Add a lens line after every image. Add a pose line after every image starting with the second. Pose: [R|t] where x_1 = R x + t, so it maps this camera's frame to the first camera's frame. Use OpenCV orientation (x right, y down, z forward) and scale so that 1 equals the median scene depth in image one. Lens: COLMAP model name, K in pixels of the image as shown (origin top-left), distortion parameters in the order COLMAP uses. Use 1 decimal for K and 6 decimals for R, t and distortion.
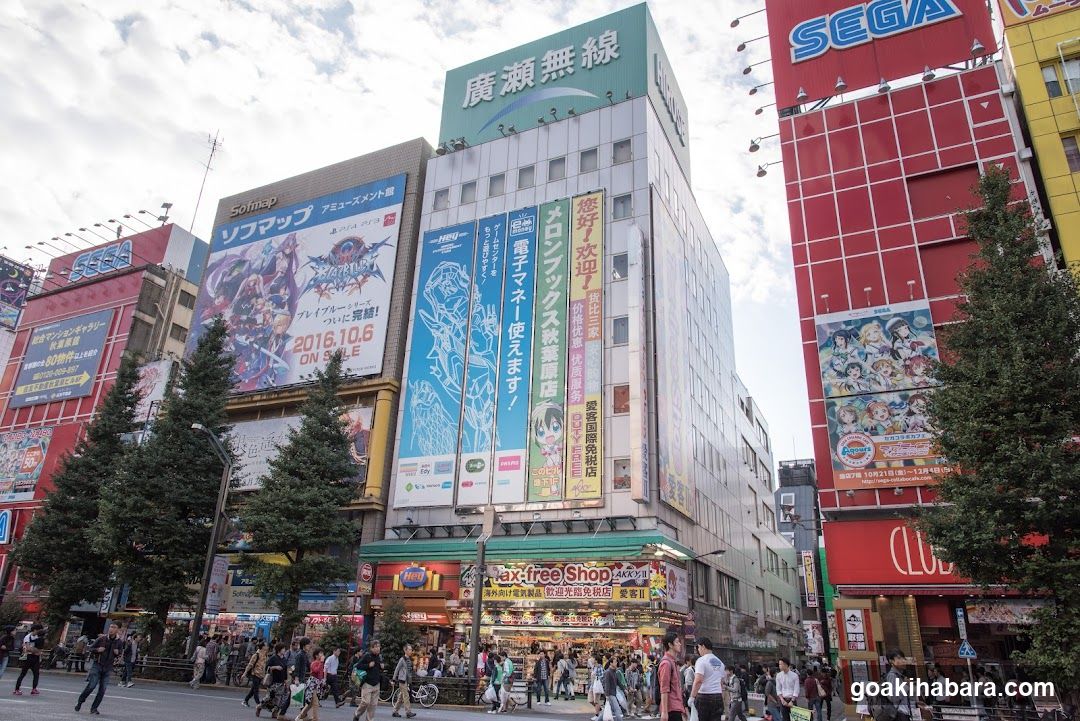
lens RADIAL K [[717.8, 0, 545.2], [0, 717.8, 365.0], [0, 0, 1]] dist [0.005118, -0.001649]
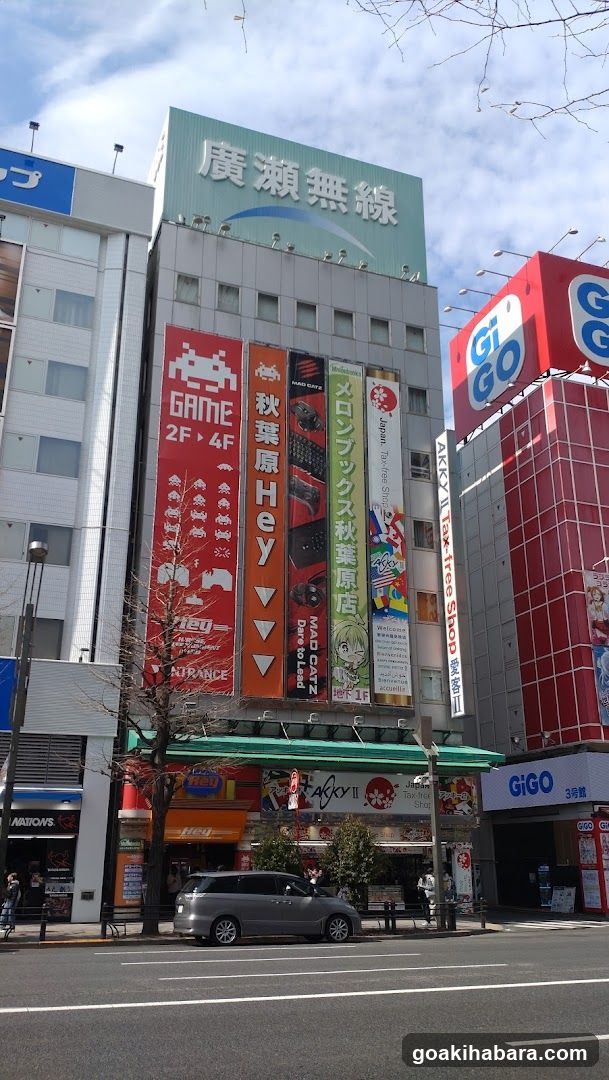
lens RADIAL K [[879.1, 0, 327.0], [0, 879.1, 550.8], [0, 0, 1]] dist [0.110613, -0.125125]
pose [[0.694176, 0.208576, 0.688924, -0.721664], [-0.236228, 0.970101, -0.055676, 0.063292], [-0.679938, -0.124094, 0.722693, 0.210003]]
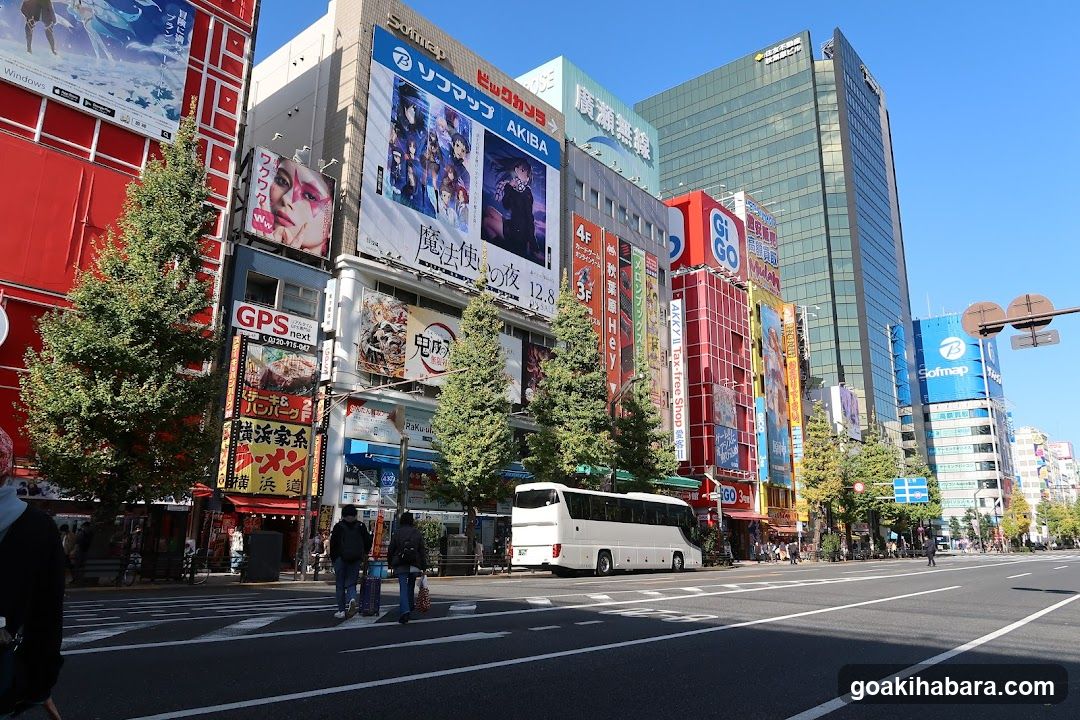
lens RADIAL K [[752.2, 0, 540.0], [0, 752.2, 360.0], [0, 0, 1]] dist [0.004987, 0.005113]
pose [[0.252299, 0.193499, 0.948105, -1.508511], [-0.360310, 0.928131, -0.093541, 0.210400], [-0.898066, -0.318011, 0.303886, 0.657209]]
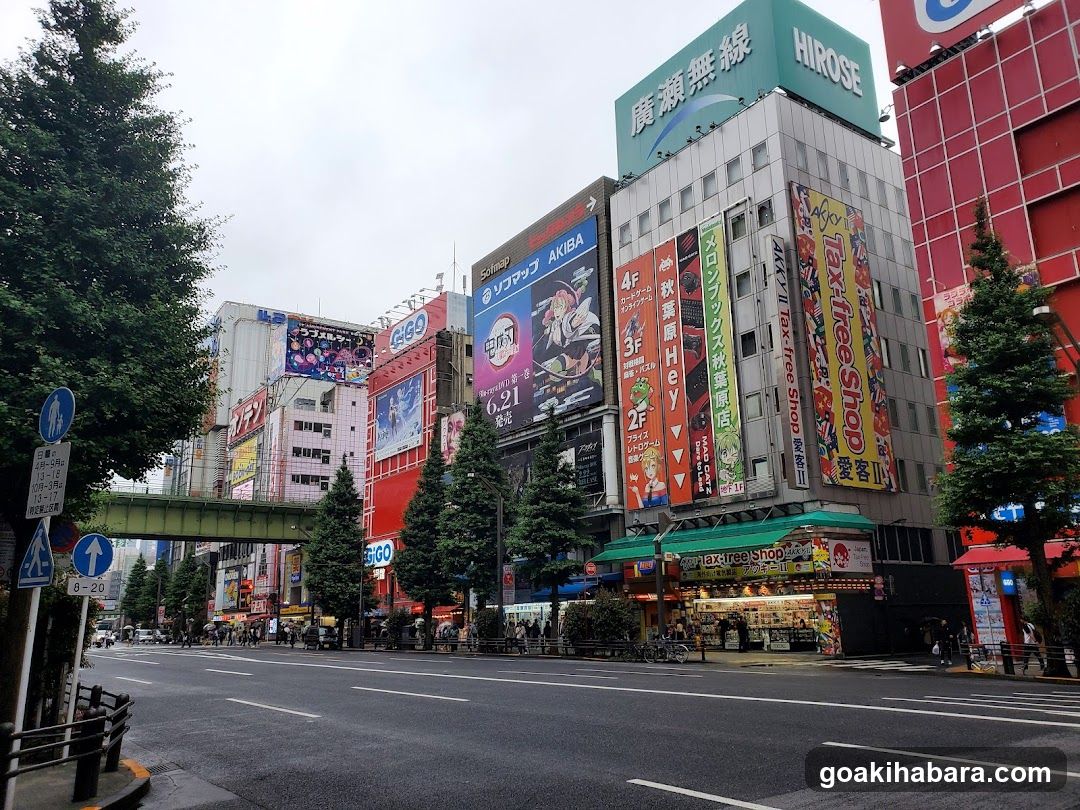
lens RADIAL K [[831.7, 0, 540.0], [0, 831.7, 405.0], [0, 0, 1]] dist [0.151588, -0.430431]
pose [[0.869567, -0.174922, -0.461795, 0.336419], [0.230664, 0.970749, 0.066635, -0.102935], [0.436631, -0.164463, 0.884480, -0.287760]]
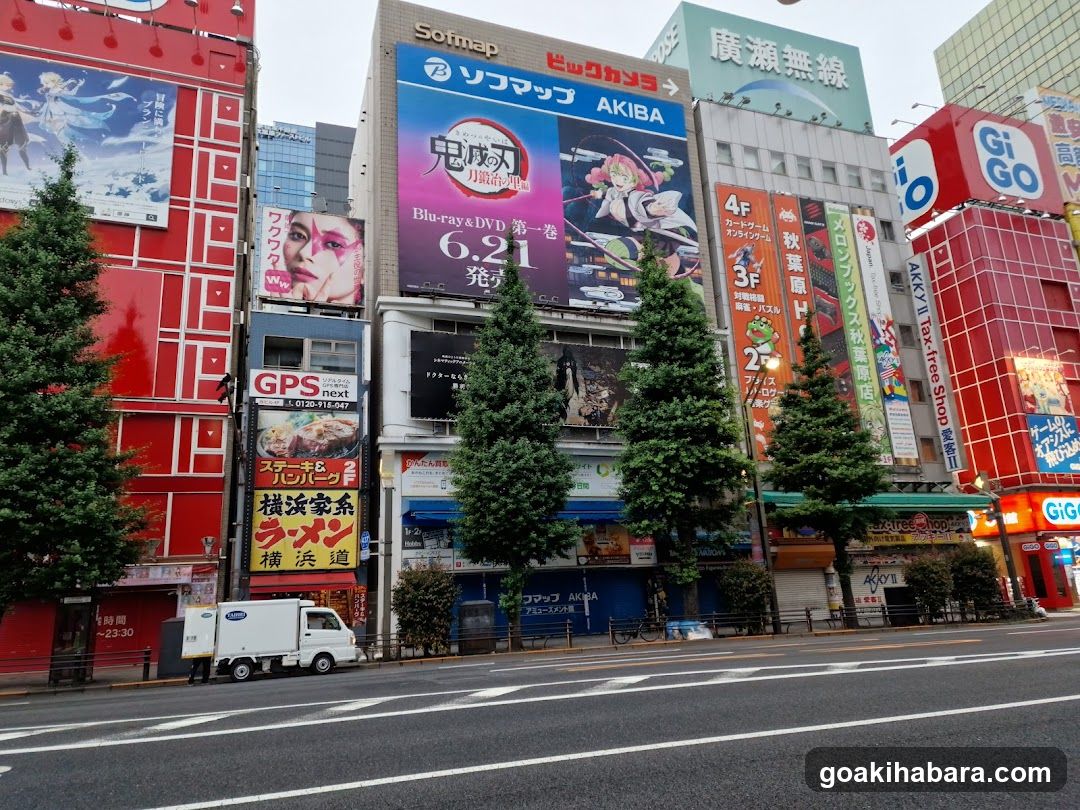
lens RADIAL K [[719.5, 0, 535.1], [0, 719.5, 420.3], [0, 0, 1]] dist [0.067935, -0.053797]
pose [[0.700283, 0.107930, 0.705659, -1.122361], [-0.192799, 0.980365, 0.041384, 0.153848], [-0.687337, -0.165031, 0.707342, 0.473540]]
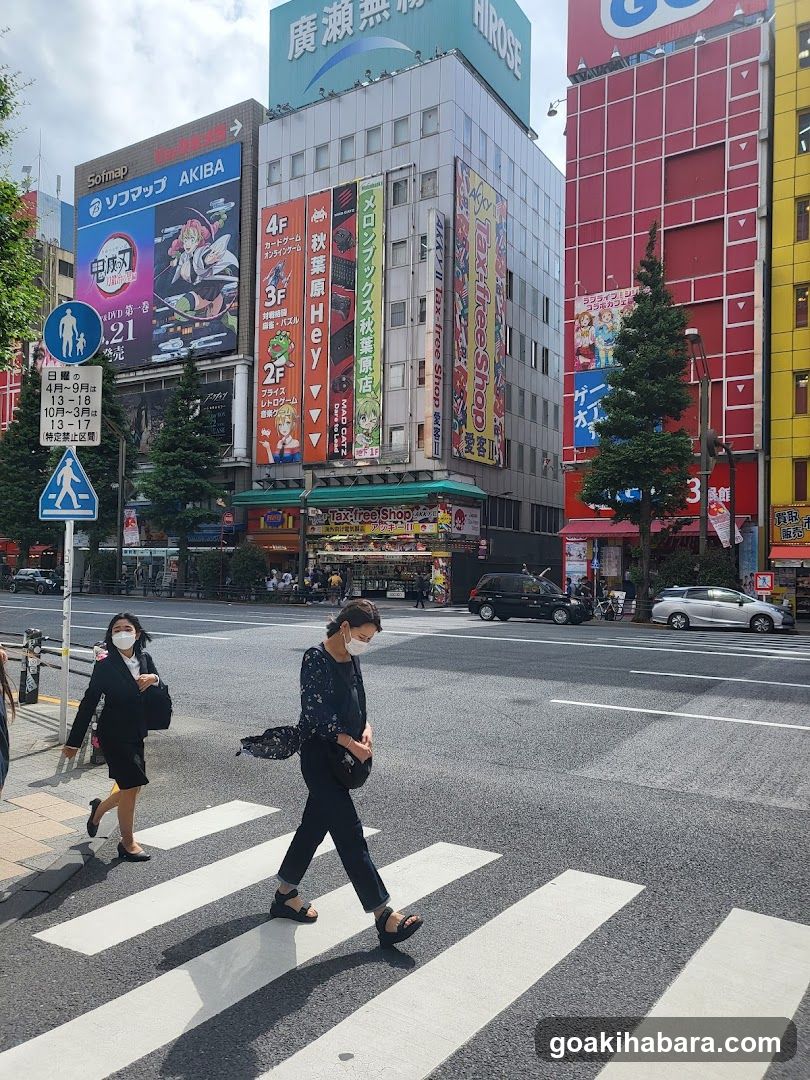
lens RADIAL K [[837.7, 0, 407.0], [0, 837.7, 550.6], [0, 0, 1]] dist [-0.025825, 0.088927]
pose [[0.991806, -0.022126, -0.125821, 0.216417], [0.064184, 0.937863, 0.341020, -0.132608], [0.110457, -0.346301, 0.931598, -0.353423]]
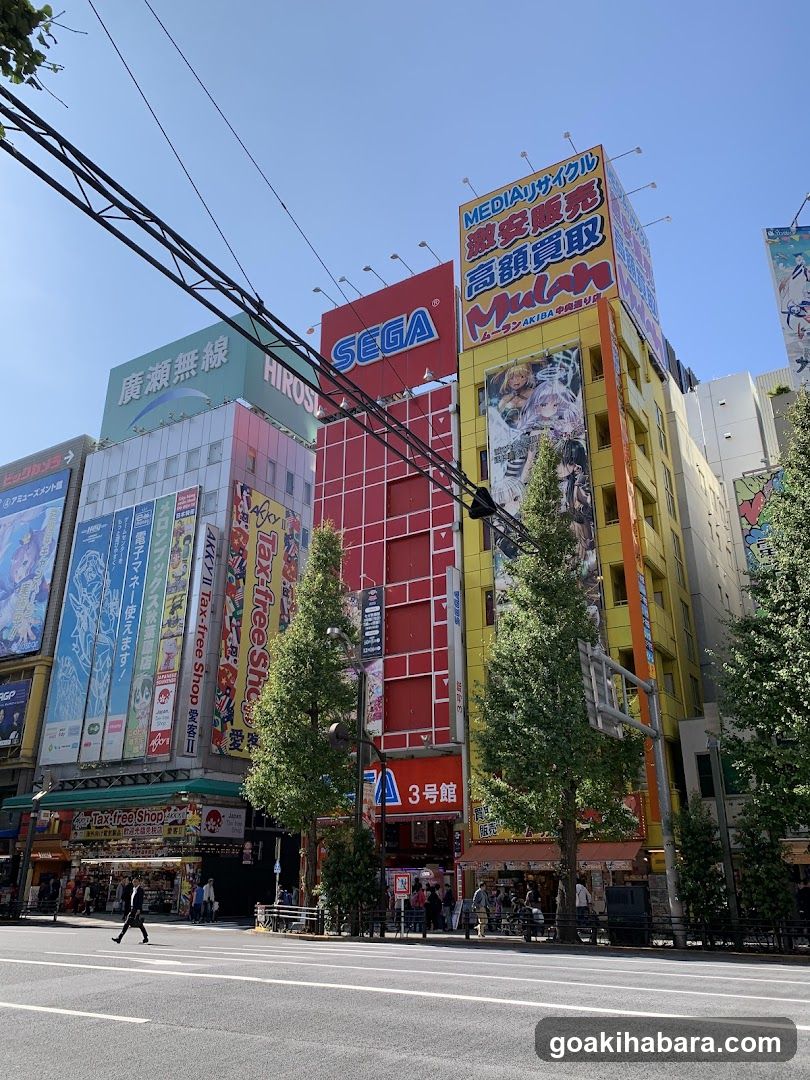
lens RADIAL K [[821.9, 0, 422.0], [0, 821.9, 544.8], [0, 0, 1]] dist [0.094316, -0.218844]
pose [[0.994476, -0.072296, -0.076096, 0.547308], [0.072126, 0.997383, -0.004980, -0.116031], [0.076257, -0.000536, 0.997088, -0.338709]]
